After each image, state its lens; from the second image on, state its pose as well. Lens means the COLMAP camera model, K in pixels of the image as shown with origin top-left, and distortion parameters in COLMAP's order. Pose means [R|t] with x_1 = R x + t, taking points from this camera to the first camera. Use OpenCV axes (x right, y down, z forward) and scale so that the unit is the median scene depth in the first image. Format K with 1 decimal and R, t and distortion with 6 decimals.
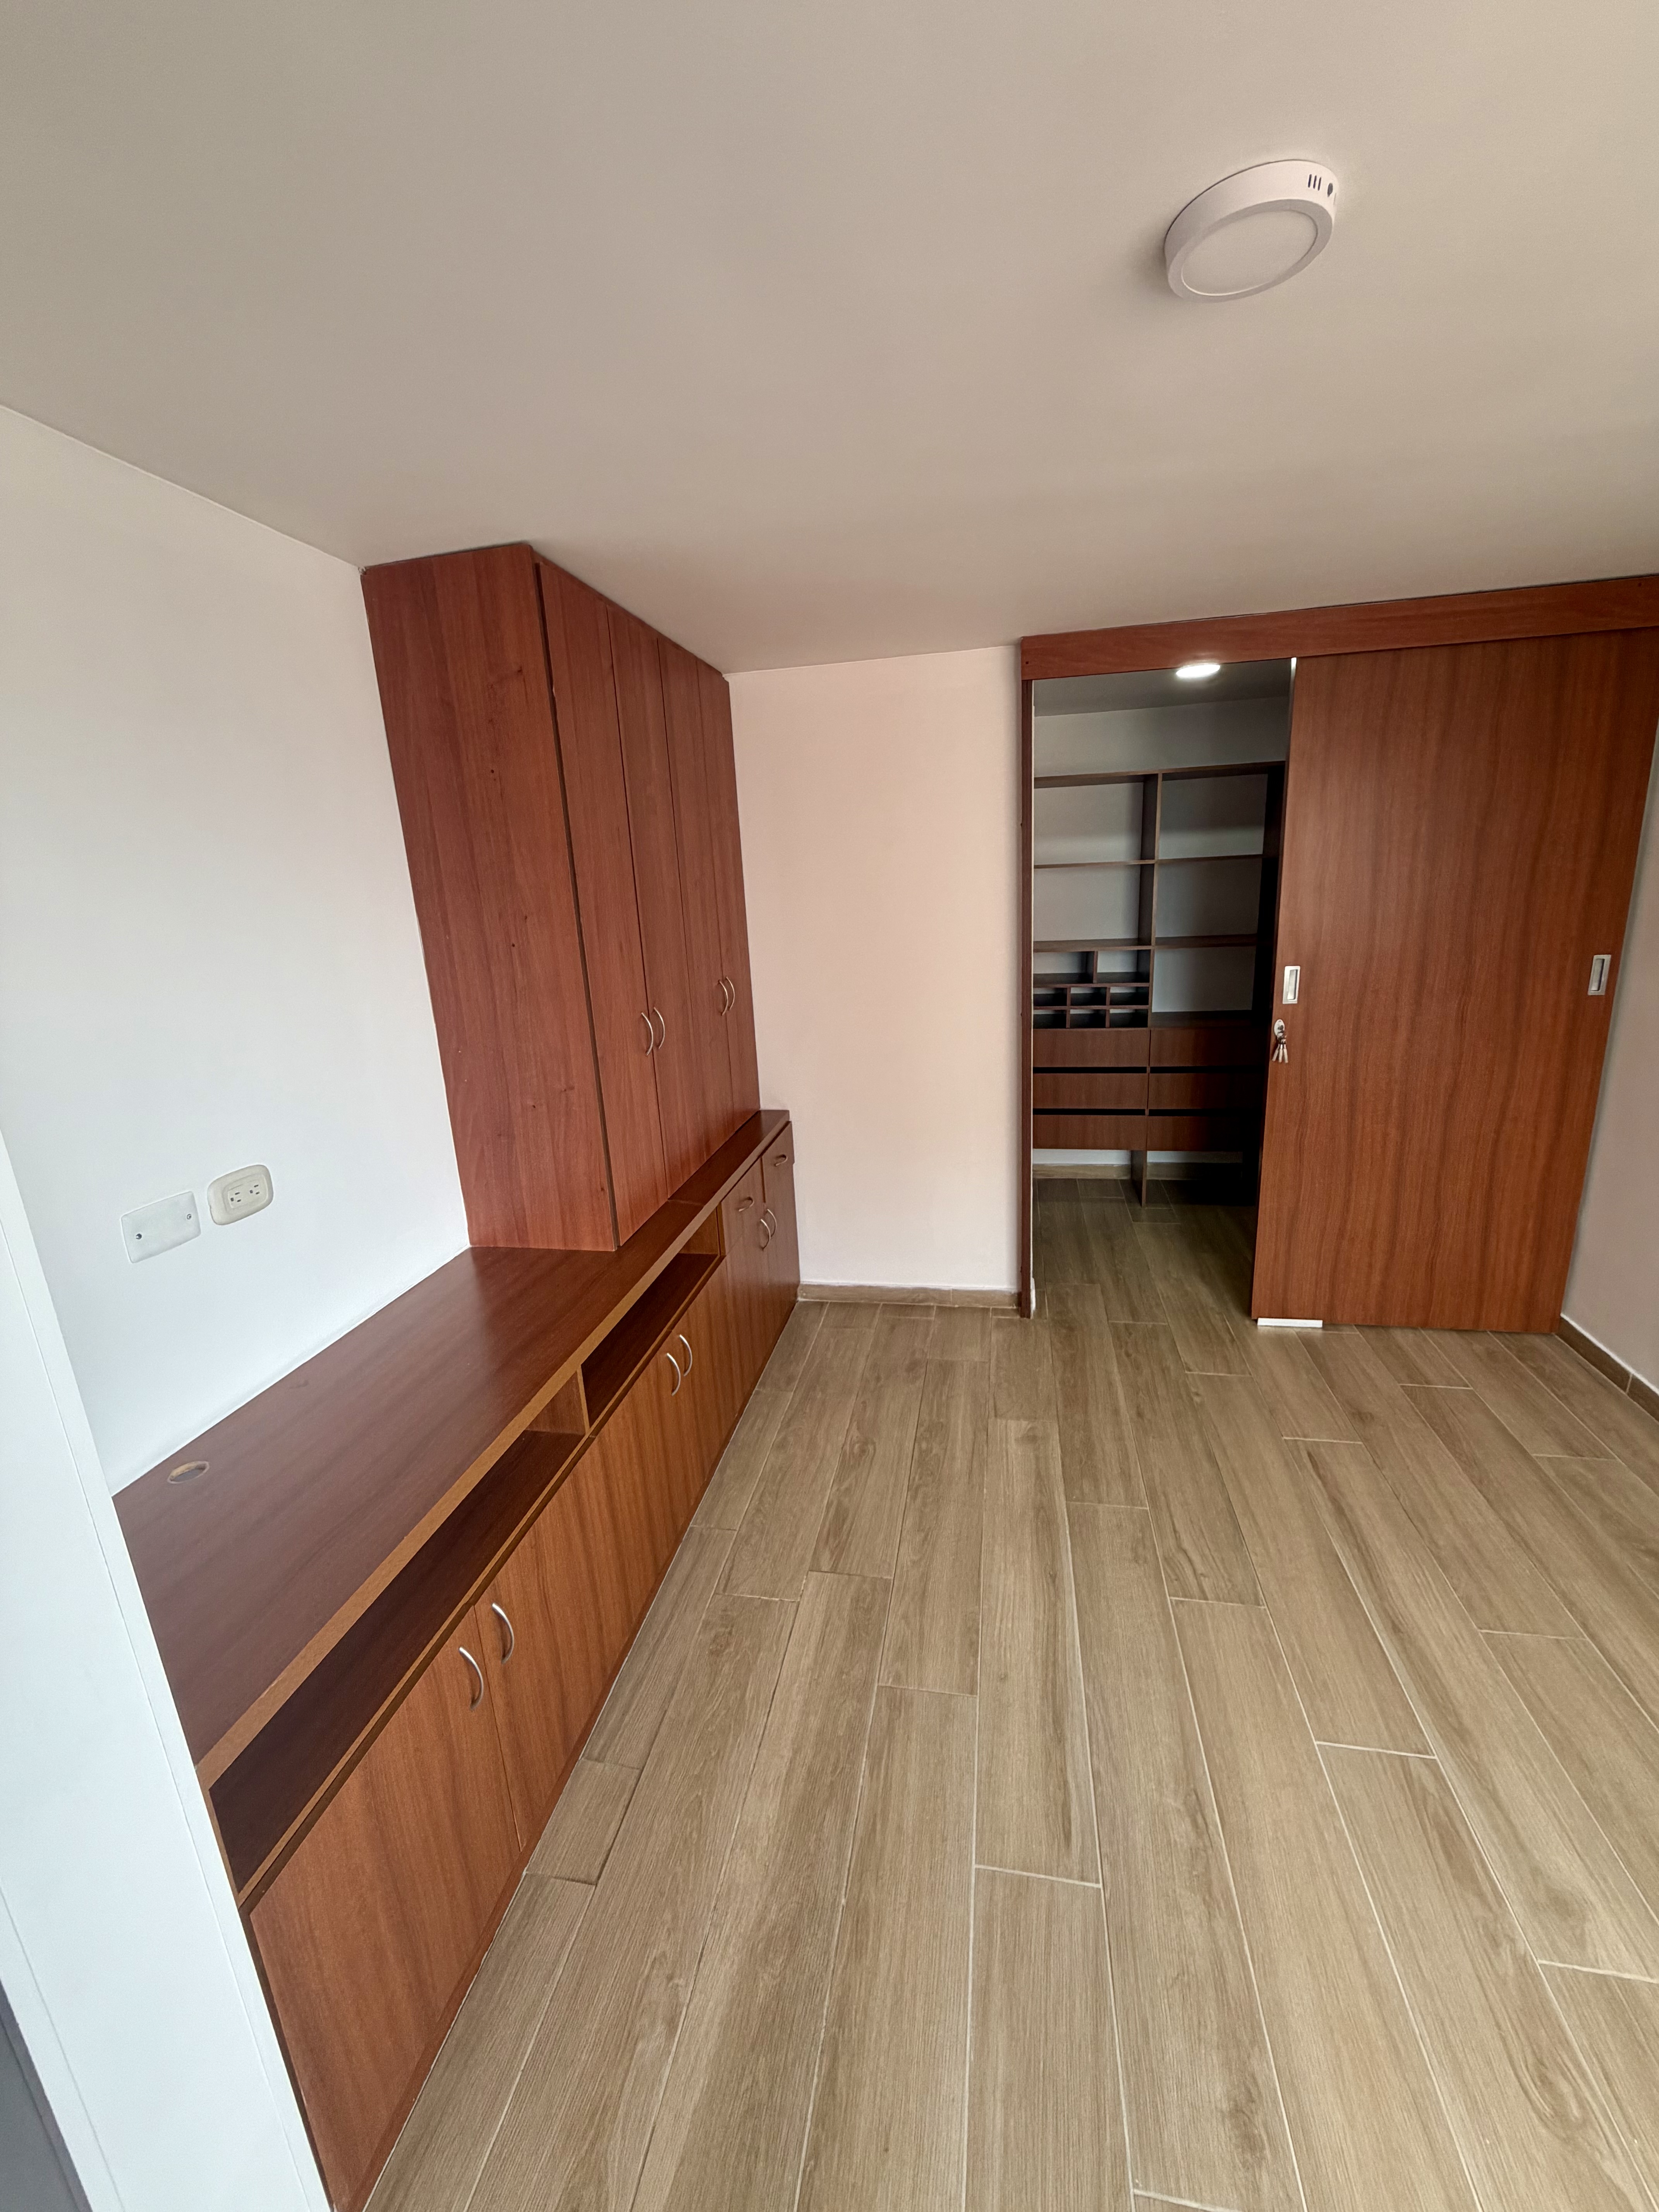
lens RADIAL K [[881.6, 0, 830.4], [0, 881.6, 1101.0], [0, 0, 1]] dist [0.000234, 0.000646]
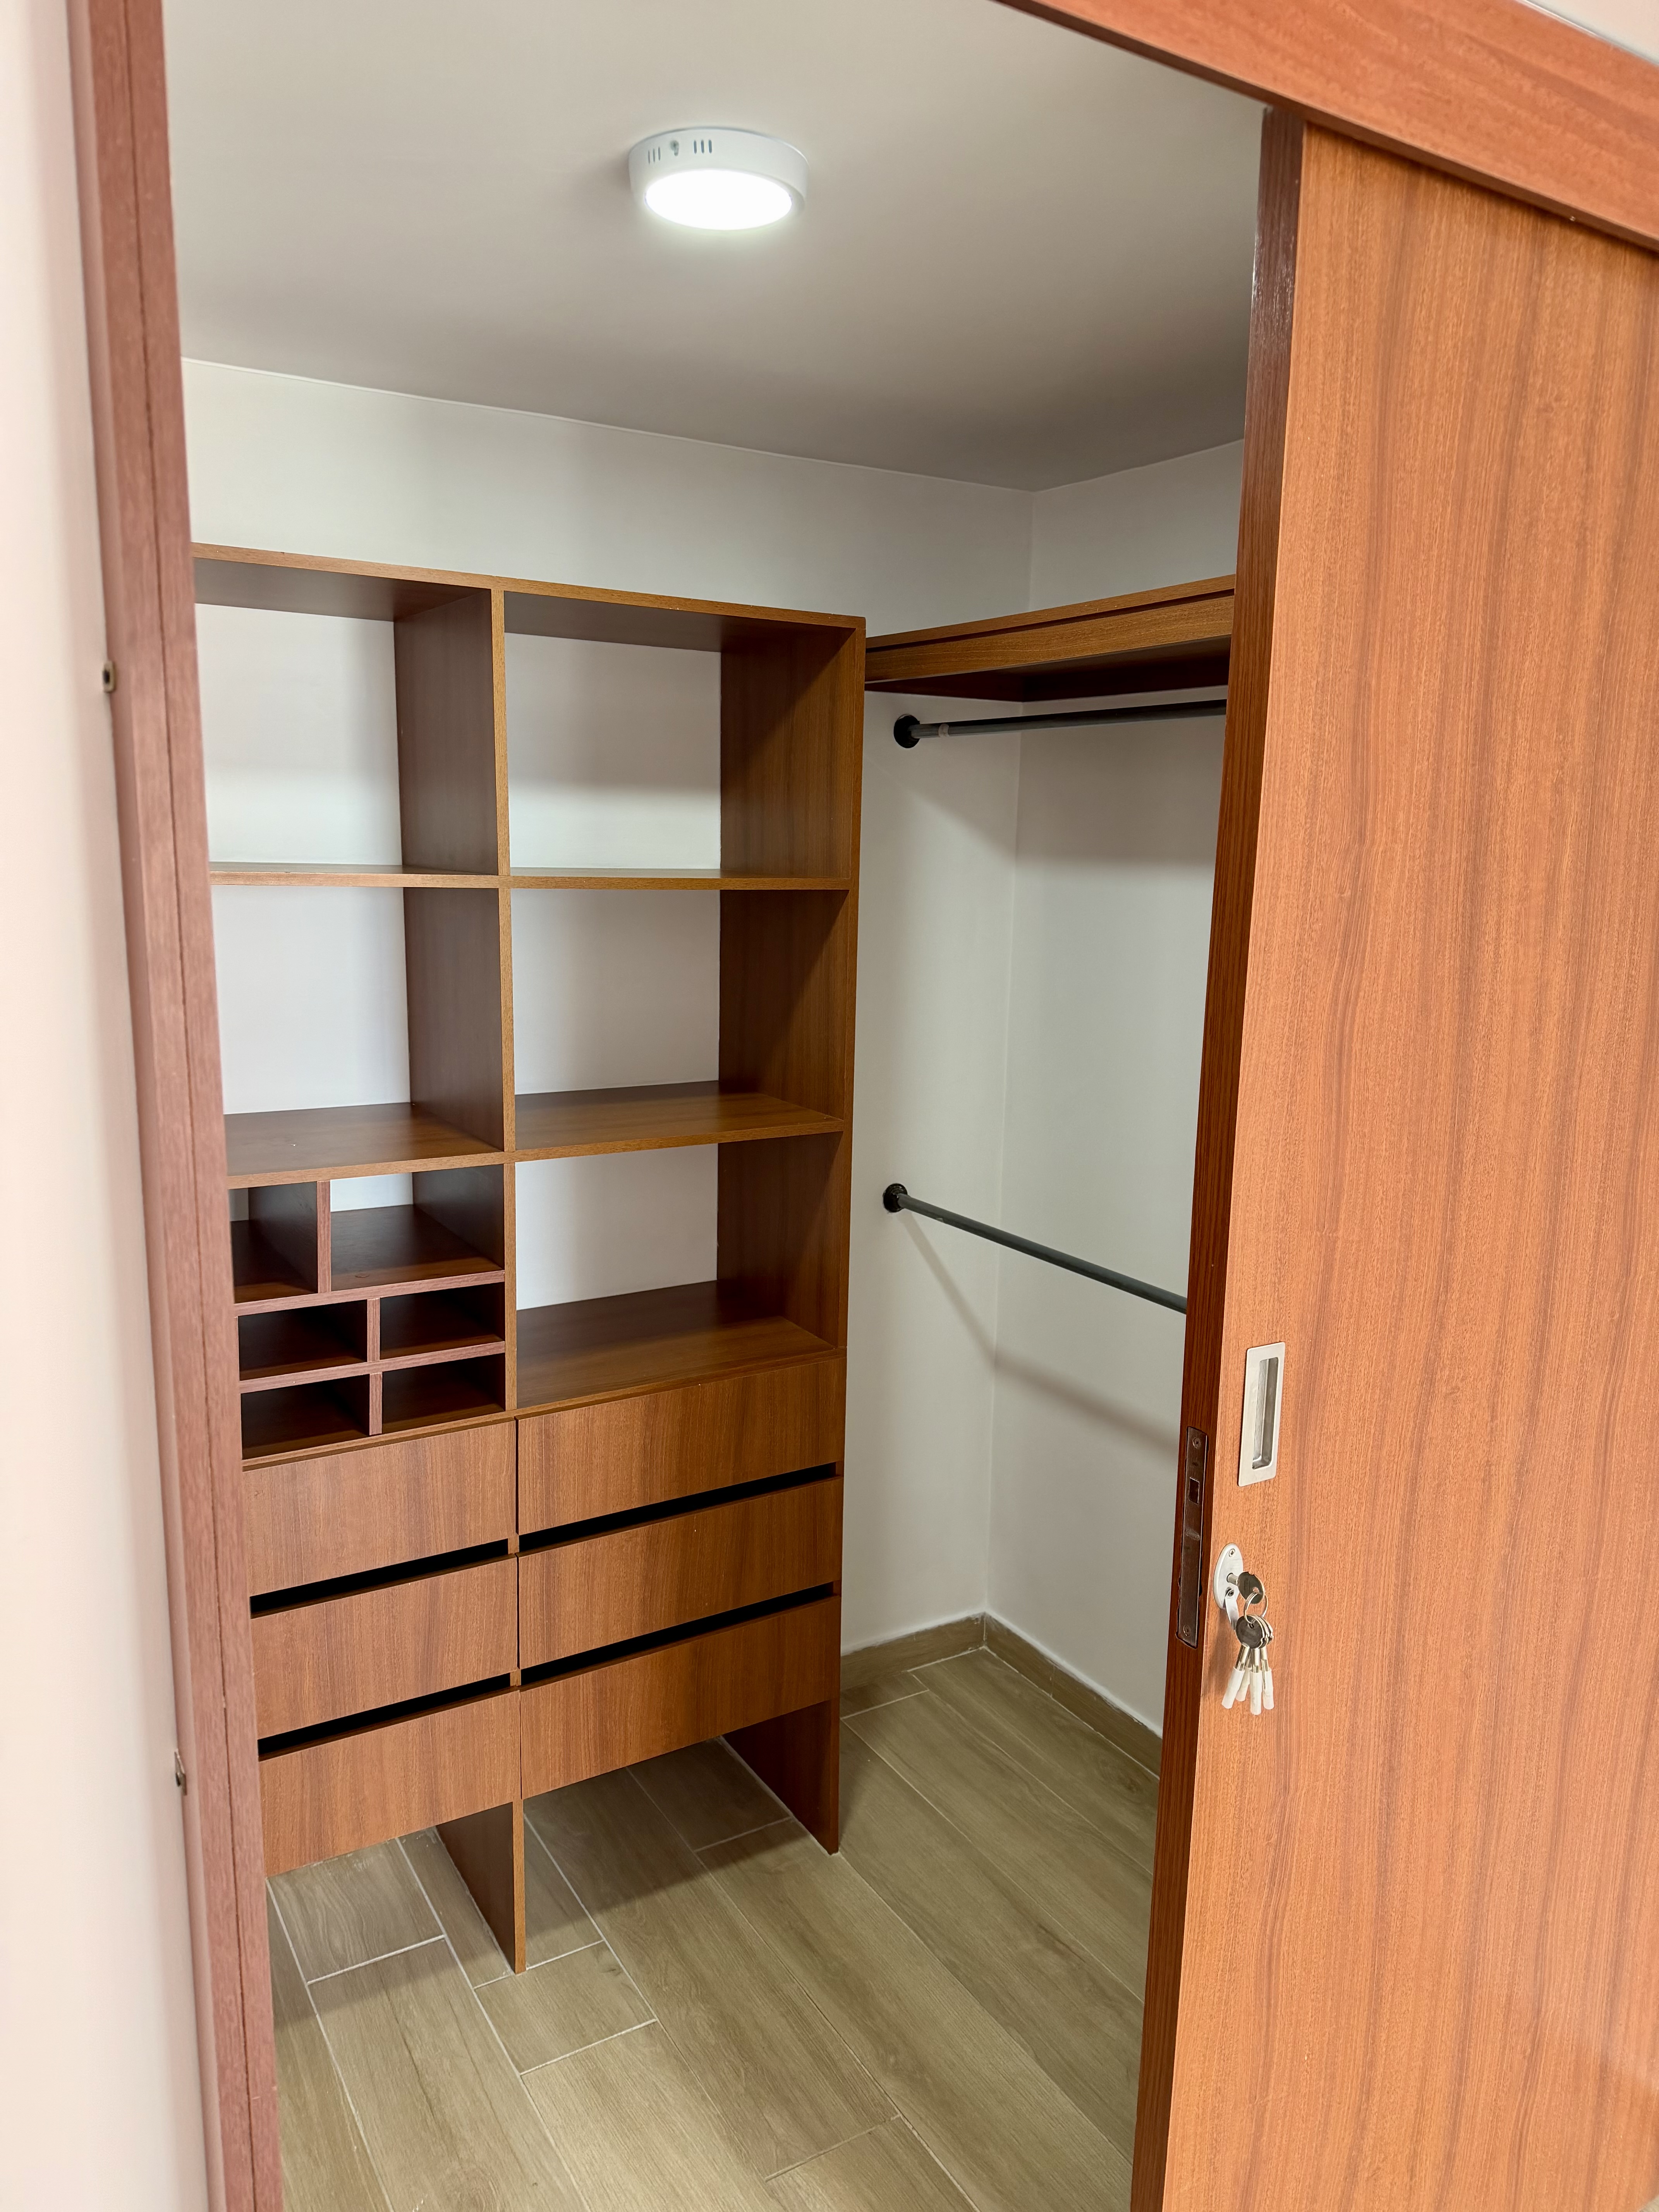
lens RADIAL K [[1565.9, 0, 839.9], [0, 1565.9, 1112.4], [0, 0, 1]] dist [-0.007183, -0.004625]
pose [[0.736626, -0.050939, 0.674379, 0.166120], [0.109474, 0.992990, -0.044574, -0.284287], [-0.667381, 0.106661, 0.737039, 0.982395]]
